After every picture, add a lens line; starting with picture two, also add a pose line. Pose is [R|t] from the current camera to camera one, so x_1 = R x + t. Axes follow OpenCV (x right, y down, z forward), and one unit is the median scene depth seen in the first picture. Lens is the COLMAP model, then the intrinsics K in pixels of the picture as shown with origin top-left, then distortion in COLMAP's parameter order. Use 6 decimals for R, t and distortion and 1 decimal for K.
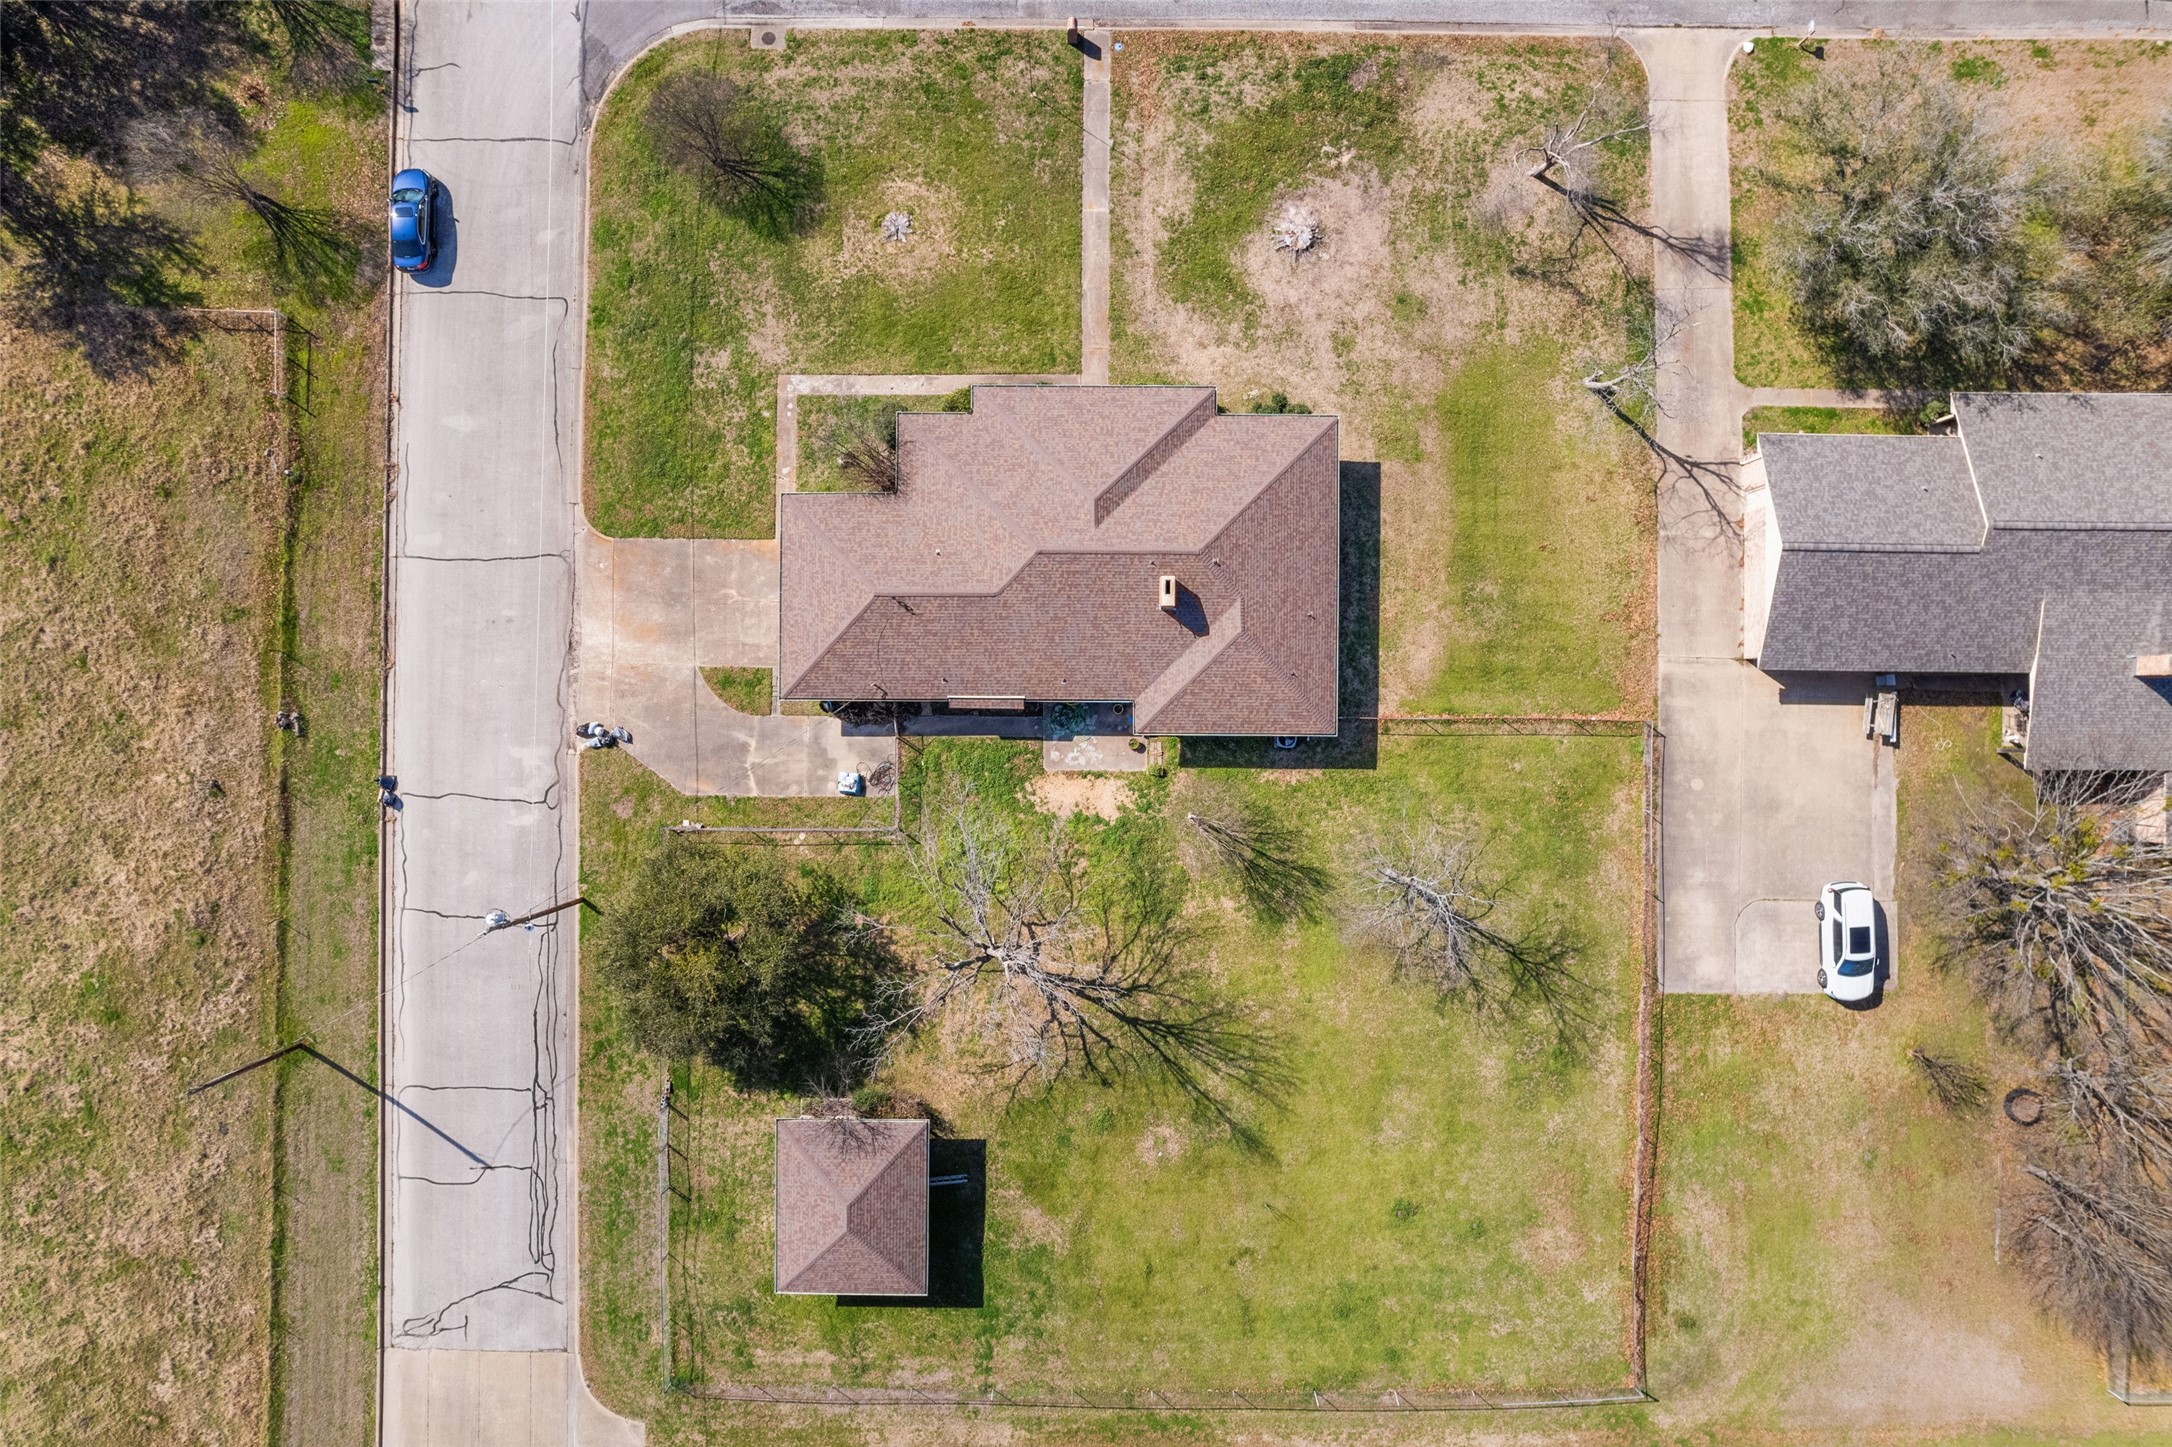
lens RADIAL K [[1341.1, 0, 1086.0], [0, 1341.1, 723.5], [0, 0, 1]] dist [-0.081111, 0.071696]
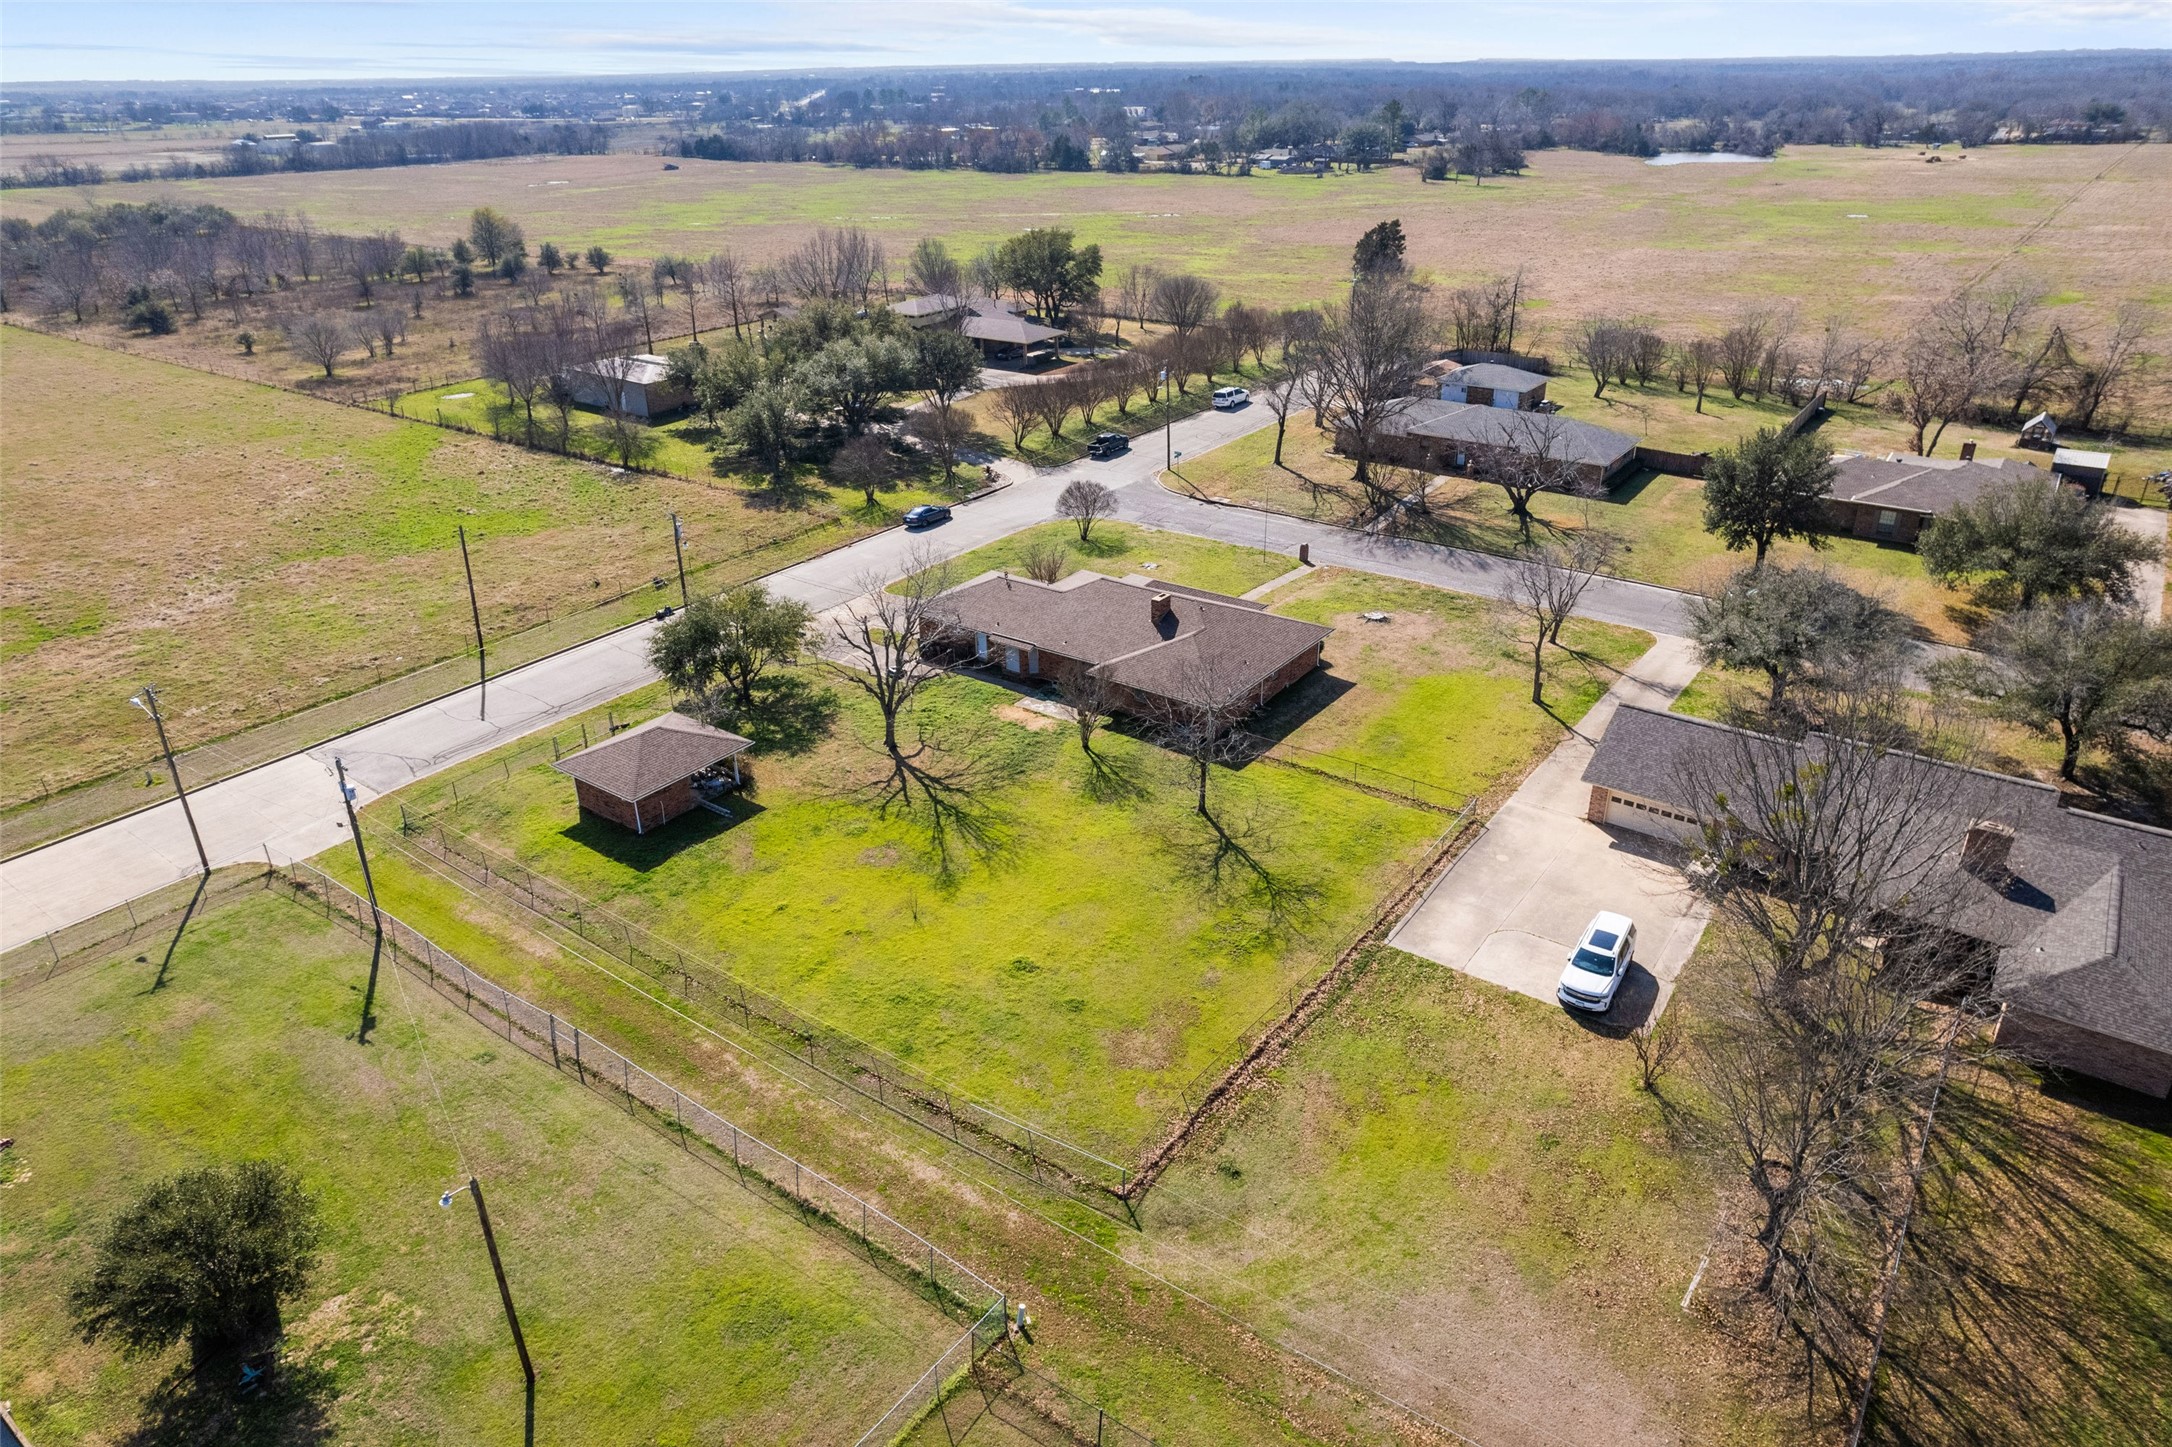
lens RADIAL K [[1394.7, 0, 1083.9], [0, 1394.7, 715.9], [0, 0, 1]] dist [-0.073624, 0.068042]
pose [[0.811437, 0.241521, -0.532201, 0.737225], [-0.584243, 0.358900, -0.727909, 0.971599], [0.015202, 0.901587, 0.432331, 0.427148]]
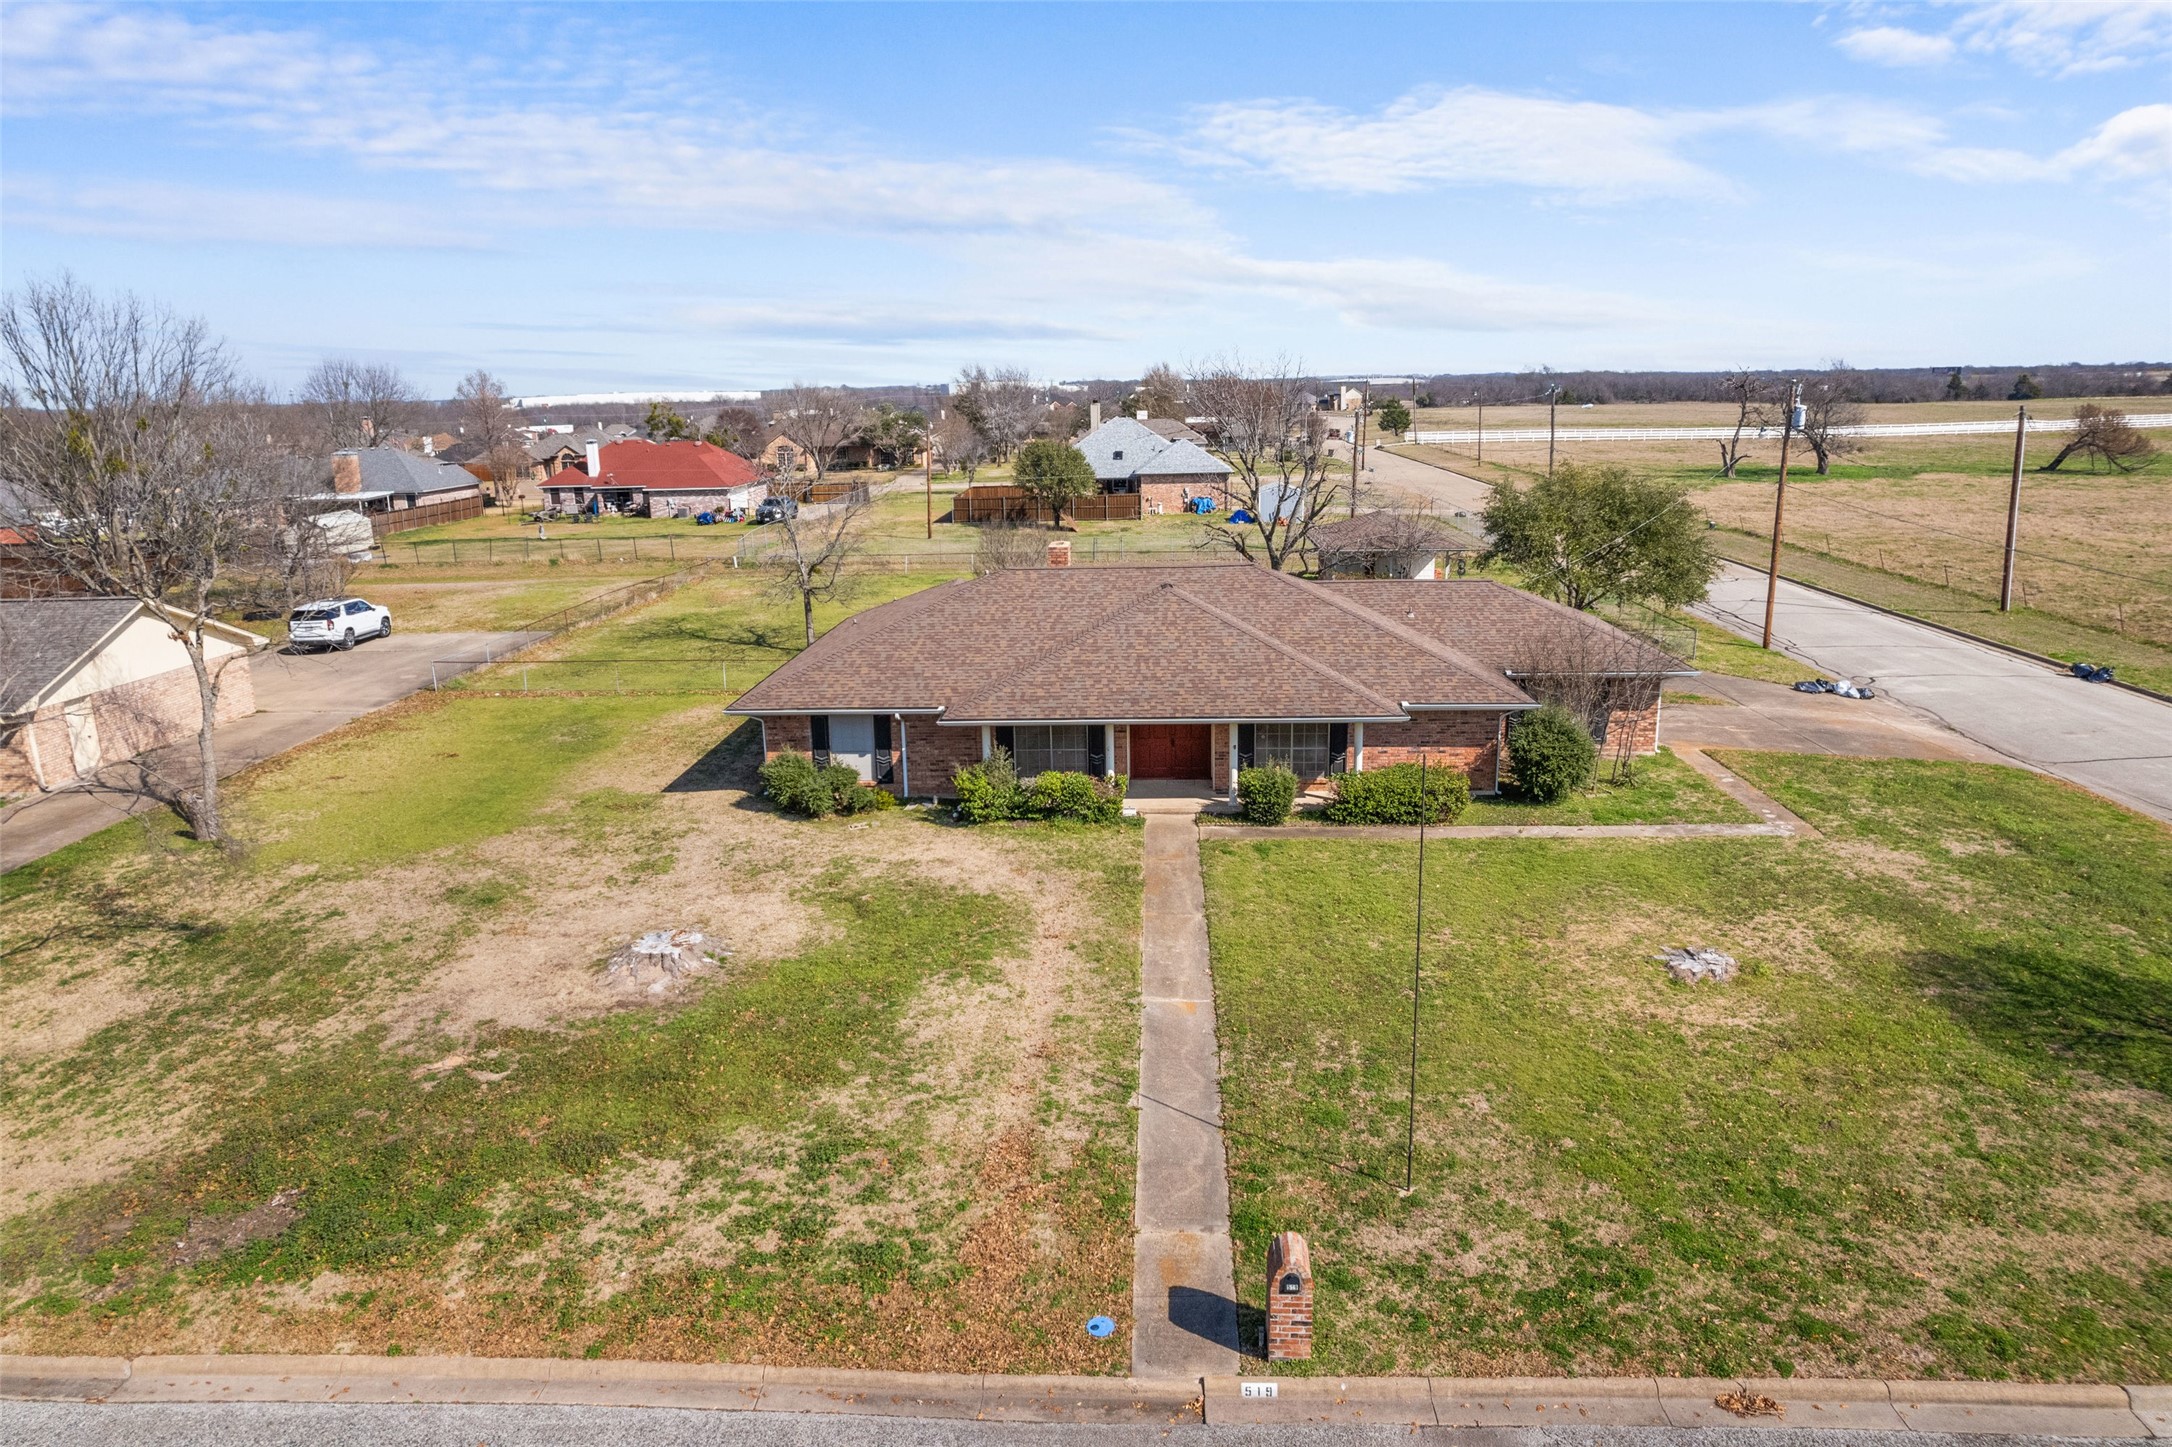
lens RADIAL K [[1394.7, 0, 1083.9], [0, 1394.7, 715.9], [0, 0, 1]] dist [-0.073624, 0.068042]
pose [[-0.998900, 0.008810, 0.046058, 0.014729], [0.042832, -0.228383, 0.972629, -0.747332], [0.019088, 0.973532, 0.227754, 0.833667]]
